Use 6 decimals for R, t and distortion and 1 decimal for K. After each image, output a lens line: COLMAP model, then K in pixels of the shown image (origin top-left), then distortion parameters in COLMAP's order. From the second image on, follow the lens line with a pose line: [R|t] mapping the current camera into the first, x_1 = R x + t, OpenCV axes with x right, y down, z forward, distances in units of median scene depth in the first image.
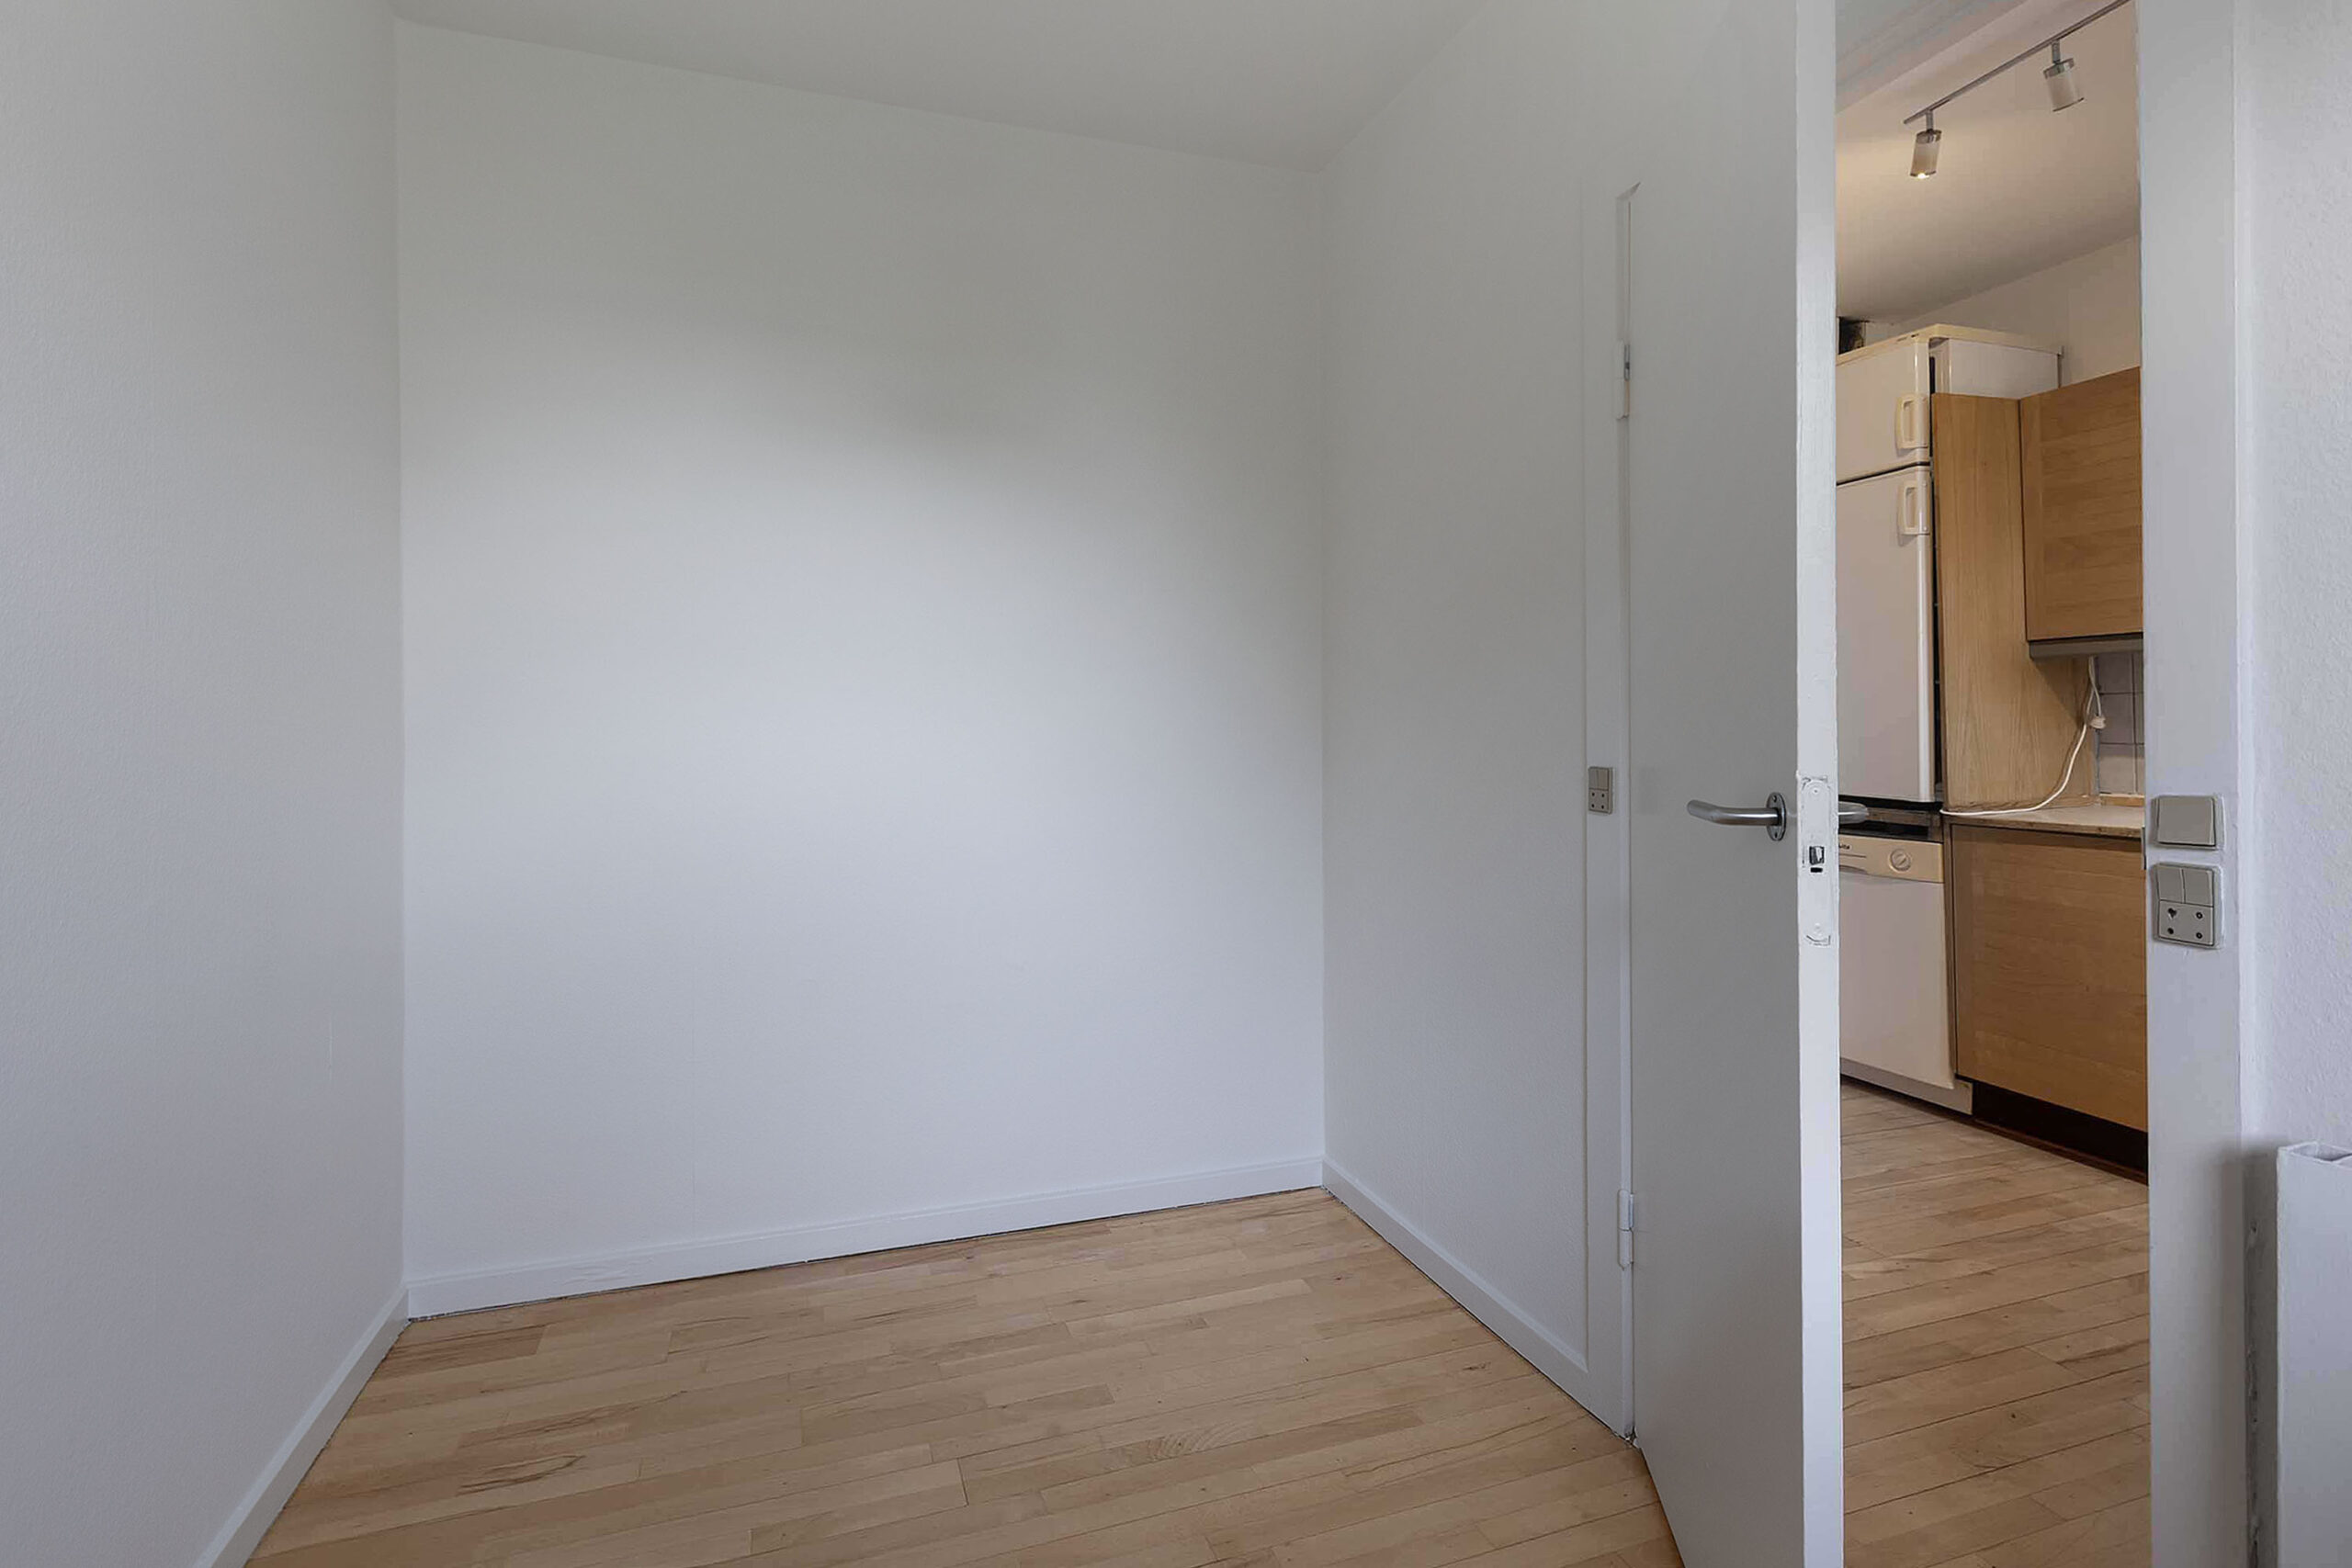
lens RADIAL K [[1072.2, 0, 1176.1], [0, 1072.2, 718.1], [0, 0, 1]] dist [-0.000334, 0.000208]
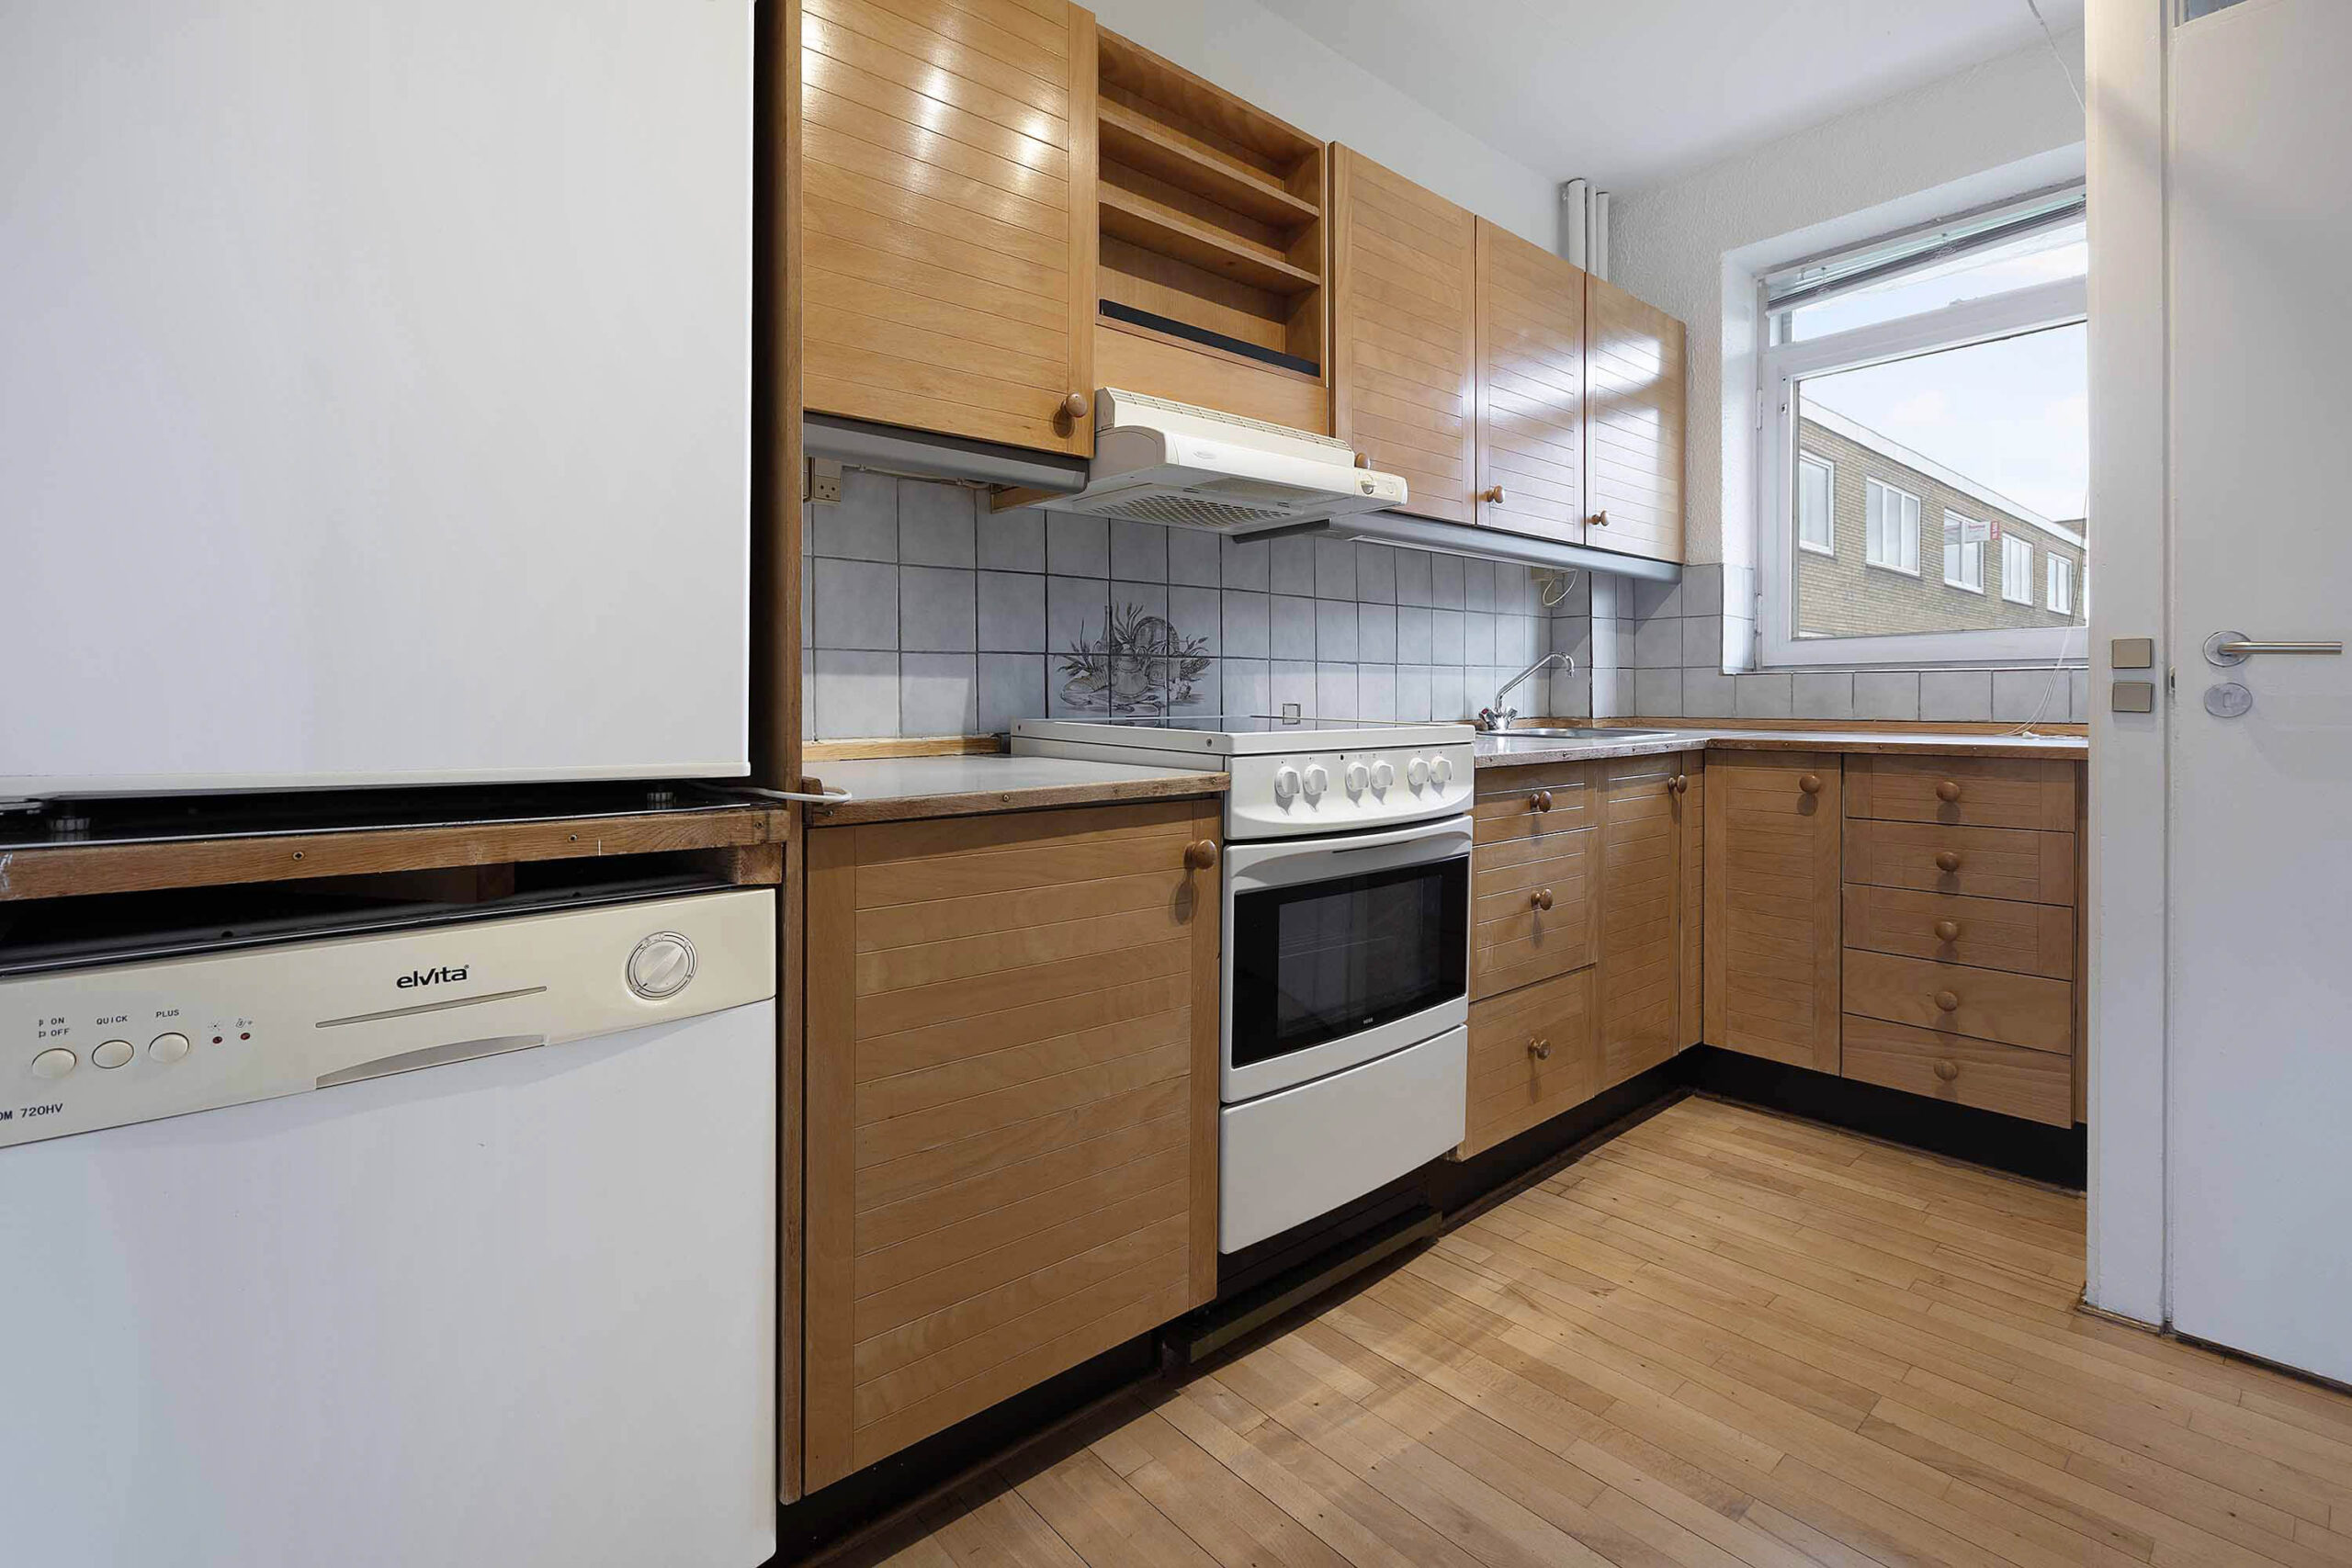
lens RADIAL K [[1072.2, 0, 1176.1], [0, 1072.2, 718.1], [0, 0, 1]] dist [-0.000334, 0.000208]
pose [[-0.398886, 0.002032, 0.916998, 0.329056], [-0.000621, 0.999997, -0.002486, 0.060939], [-0.917001, -0.001561, -0.398883, 1.014639]]
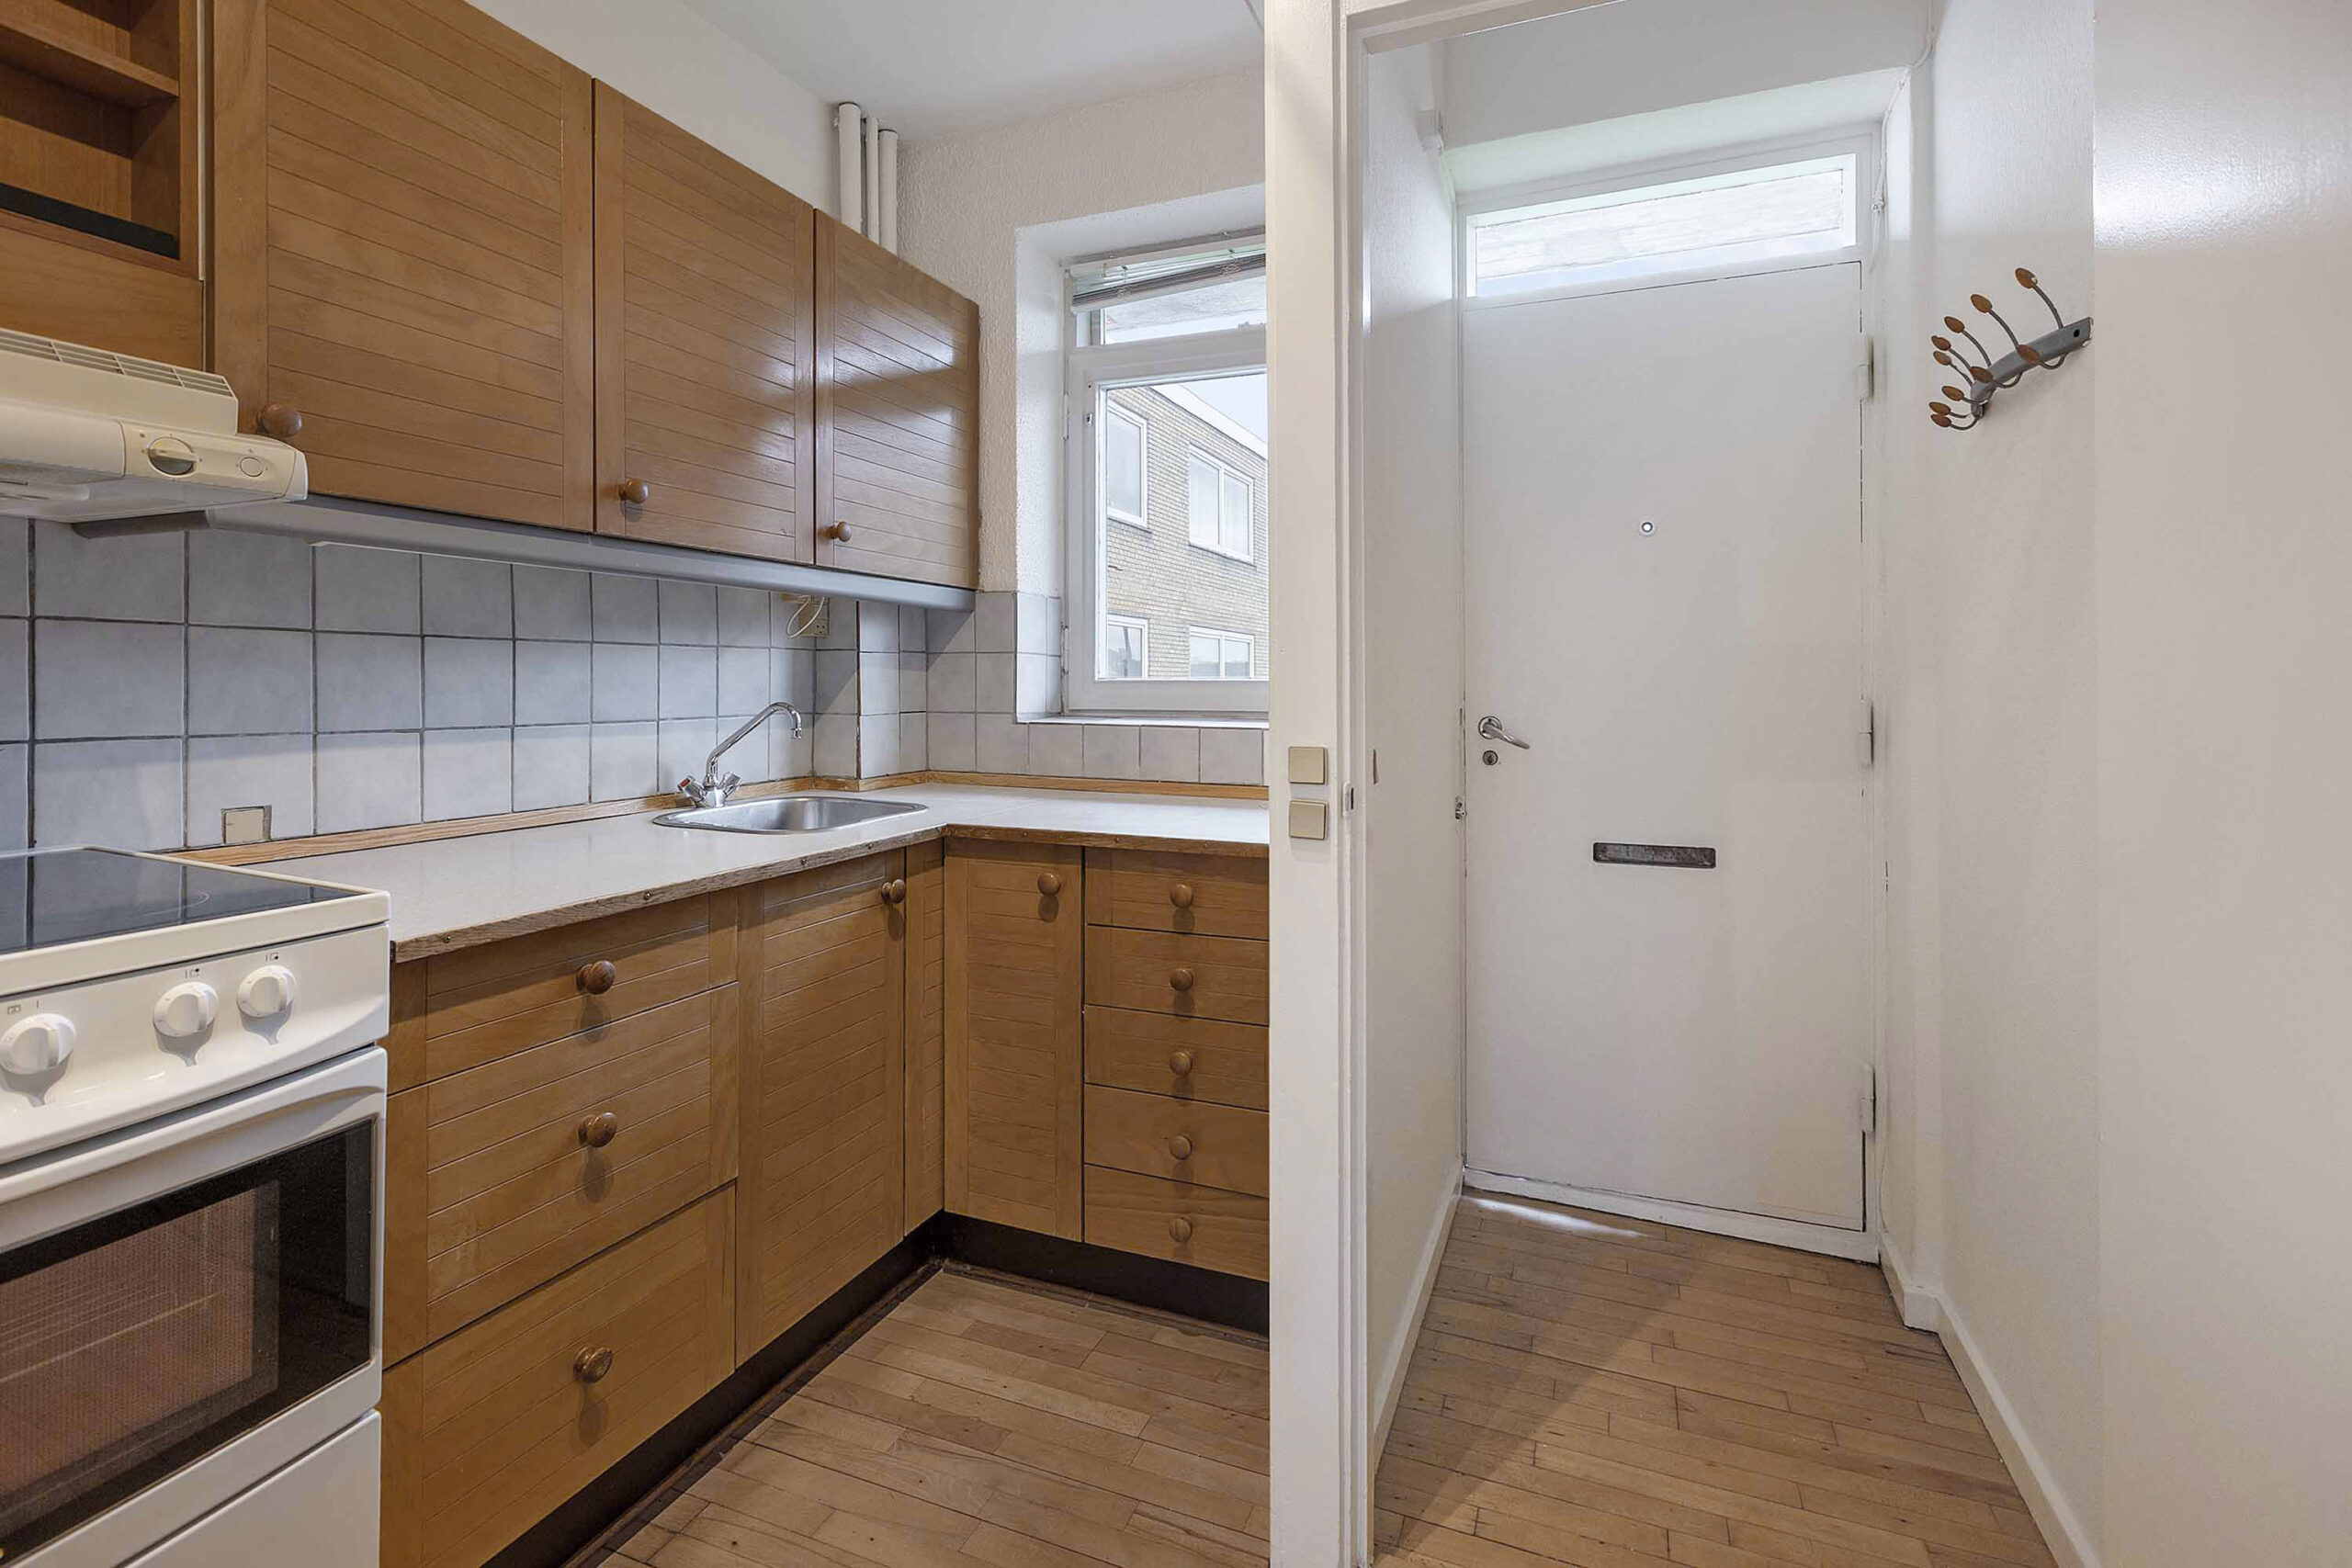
lens RADIAL K [[1081.8, 0, 1188.6], [0, 1081.8, 686.1], [0, 0, 1]] dist [-0.001616, -0.000754]
pose [[-0.771484, 0.009690, 0.636175, 0.391789], [0.000721, 0.999897, -0.014356, 0.001779], [-0.636249, -0.010617, -0.771411, 0.726301]]
